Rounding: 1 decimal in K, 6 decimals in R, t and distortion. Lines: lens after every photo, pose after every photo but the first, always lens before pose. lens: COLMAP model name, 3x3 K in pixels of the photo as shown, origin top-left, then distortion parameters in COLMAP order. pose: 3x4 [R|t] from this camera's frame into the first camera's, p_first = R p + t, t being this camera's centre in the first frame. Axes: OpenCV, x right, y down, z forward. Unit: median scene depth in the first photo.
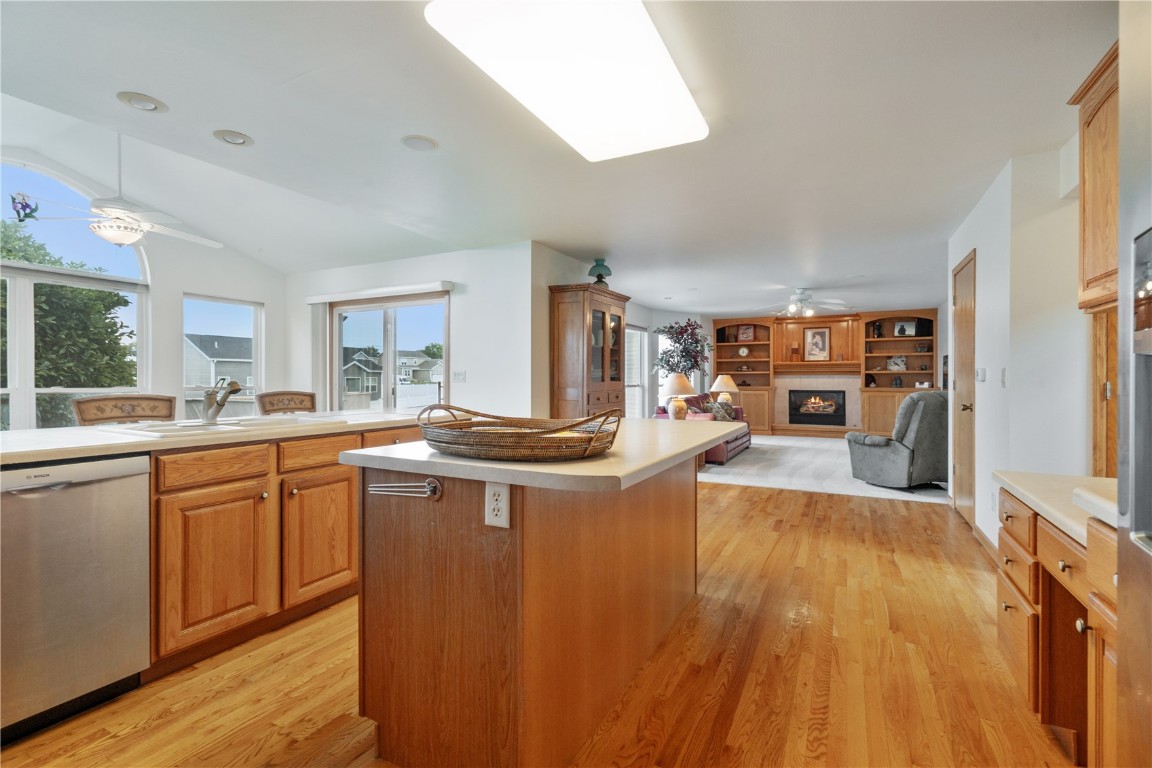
lens RADIAL K [[523.0, 0, 577.8], [0, 523.0, 380.5], [0, 0, 1]] dist [-0.001310, 0.000237]
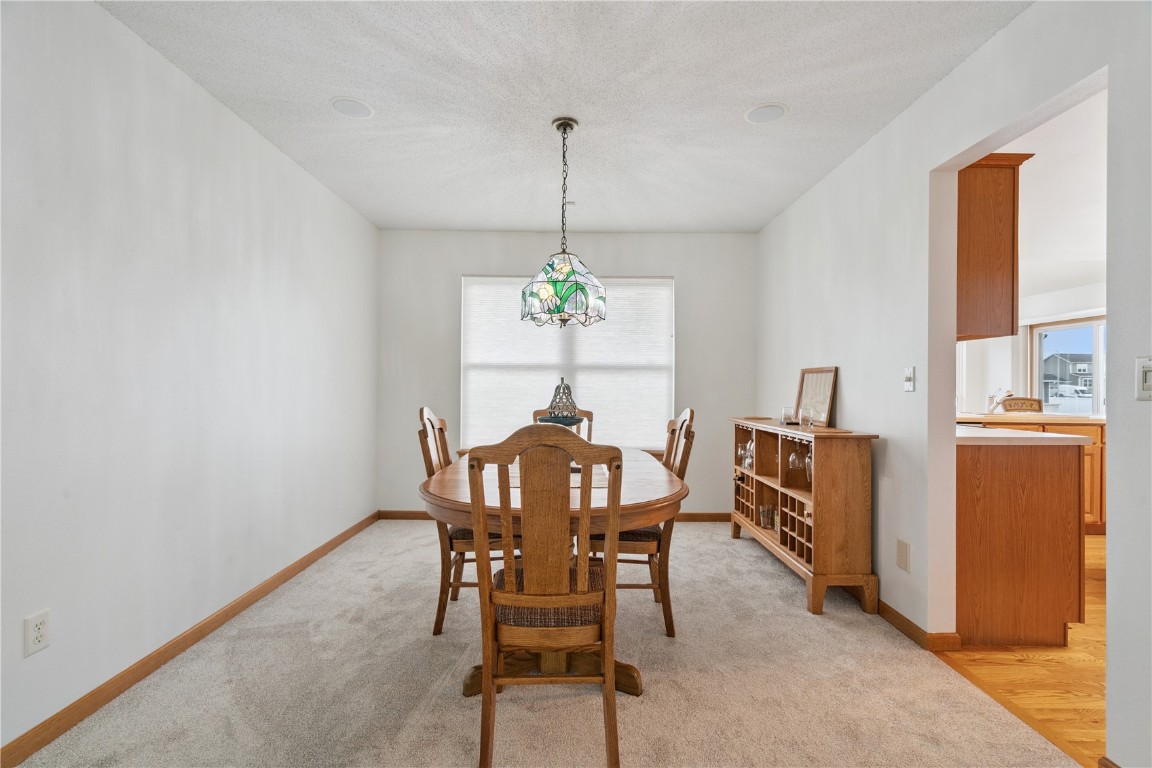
lens RADIAL K [[523.0, 0, 570.7], [0, 523.0, 385.9], [0, 0, 1]] dist [-0.001310, 0.000237]
pose [[0.462245, 0.001911, -0.886750, 0.184125], [-0.010226, 0.999943, -0.003176, 0.006536], [0.886693, 0.010536, 0.462238, -0.914106]]
